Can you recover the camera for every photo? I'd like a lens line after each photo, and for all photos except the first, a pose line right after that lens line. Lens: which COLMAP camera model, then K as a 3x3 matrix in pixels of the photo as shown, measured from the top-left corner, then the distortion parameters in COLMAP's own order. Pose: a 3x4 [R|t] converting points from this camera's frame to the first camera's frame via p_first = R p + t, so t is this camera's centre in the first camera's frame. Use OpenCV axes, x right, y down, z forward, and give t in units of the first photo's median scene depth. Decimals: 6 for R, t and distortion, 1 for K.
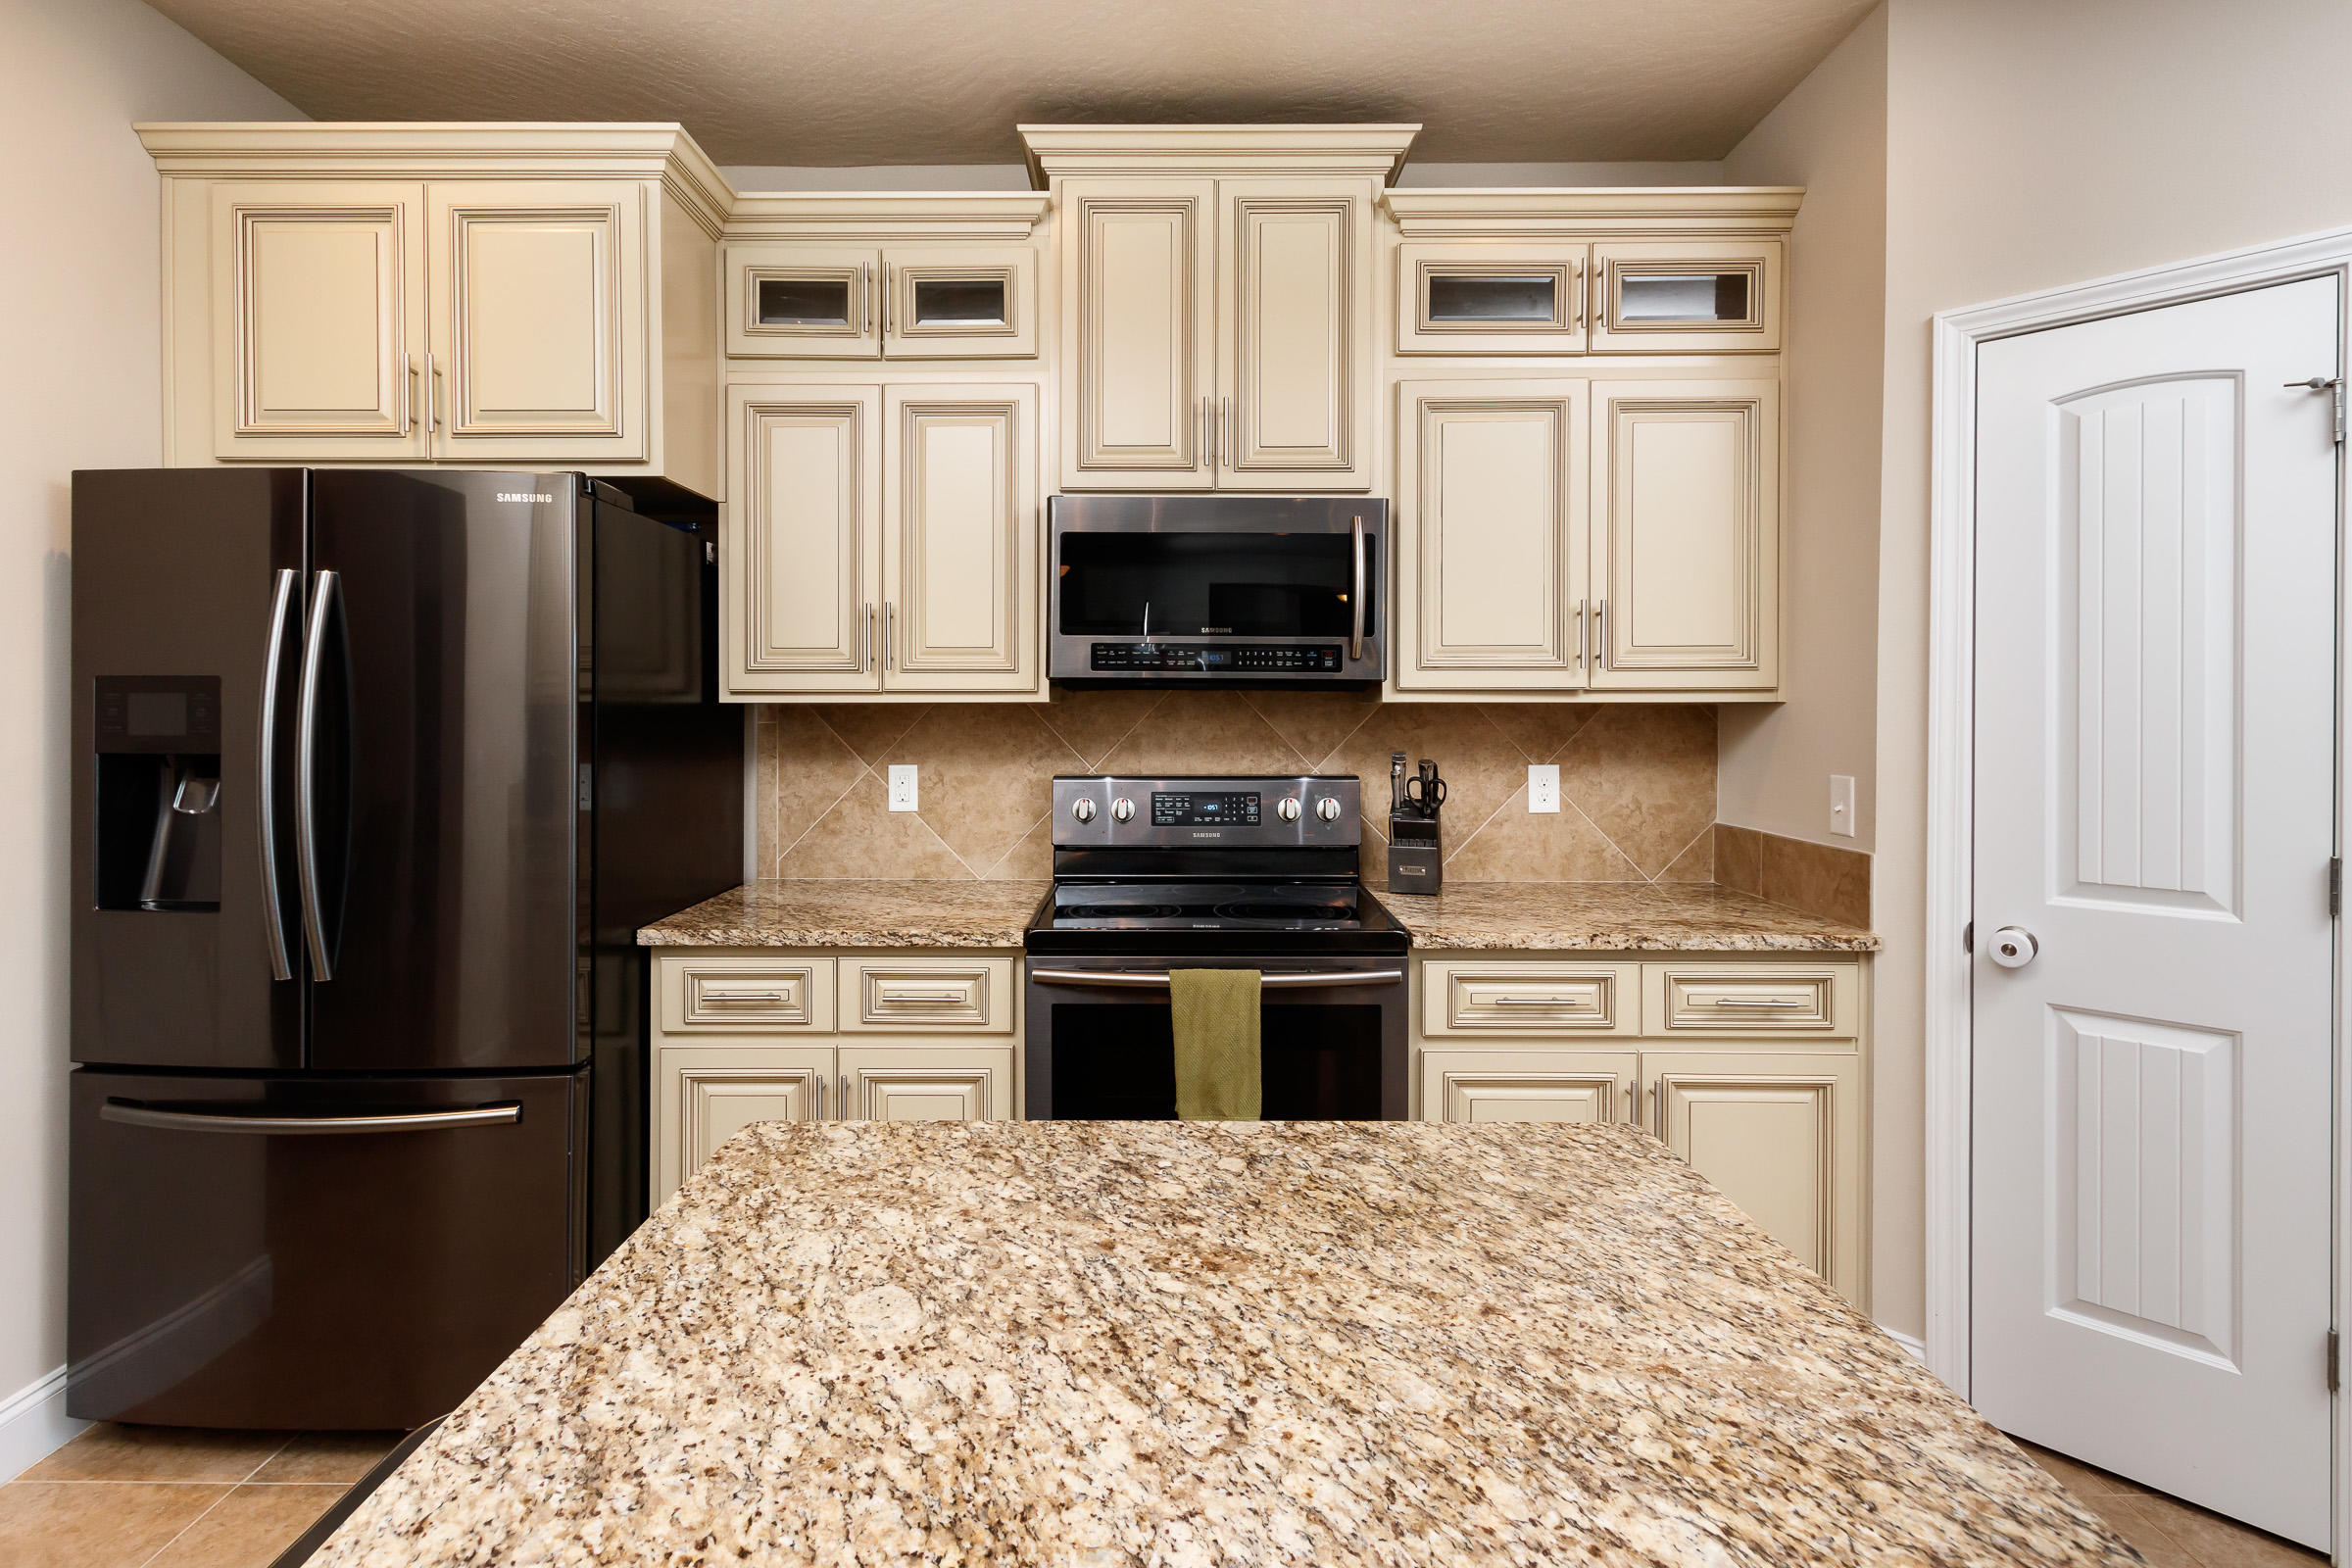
lens RADIAL K [[1084.6, 0, 1147.6], [0, 1084.6, 714.0], [0, 0, 1]] dist [0.001498, 0.000326]
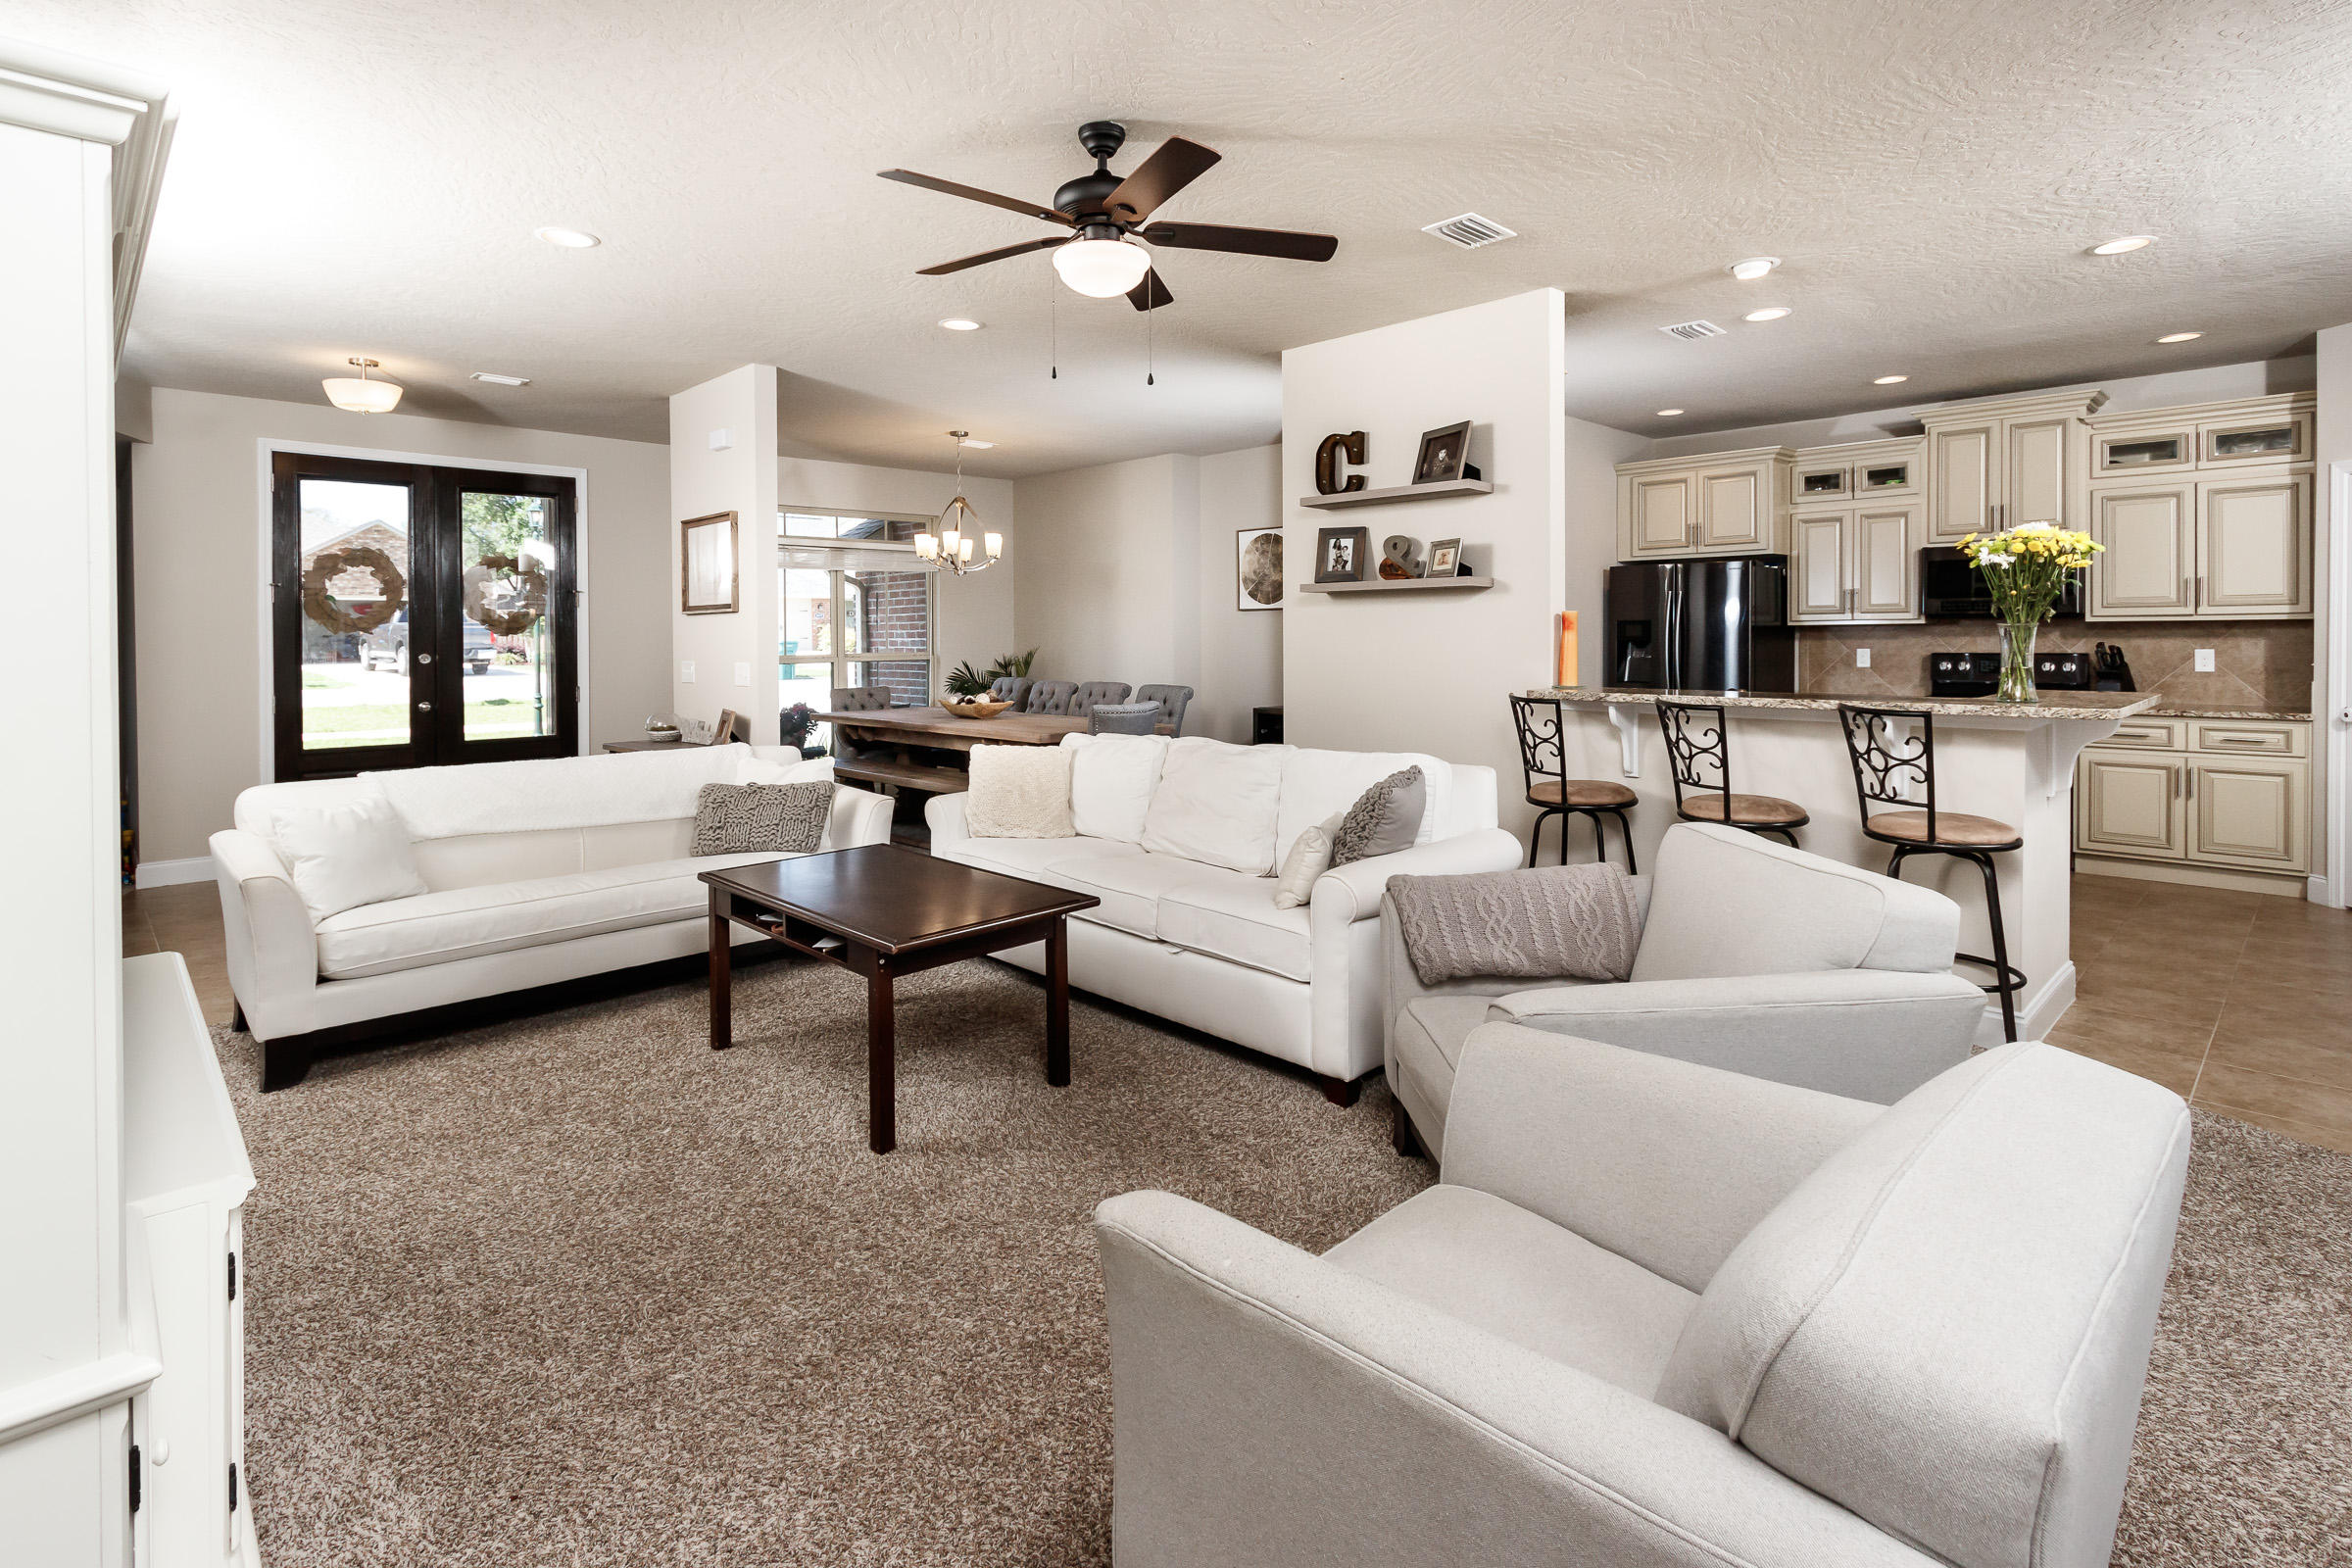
lens RADIAL K [[1146.8, 0, 1143.2], [0, 1146.8, 649.6], [0, 0, 1]] dist [-0.002730, -0.001464]
pose [[0.693961, 0.002975, -0.720007, 0.611192], [0.004973, 0.999948, 0.008925, 0.019576], [0.719996, -0.009775, 0.693910, -2.369024]]
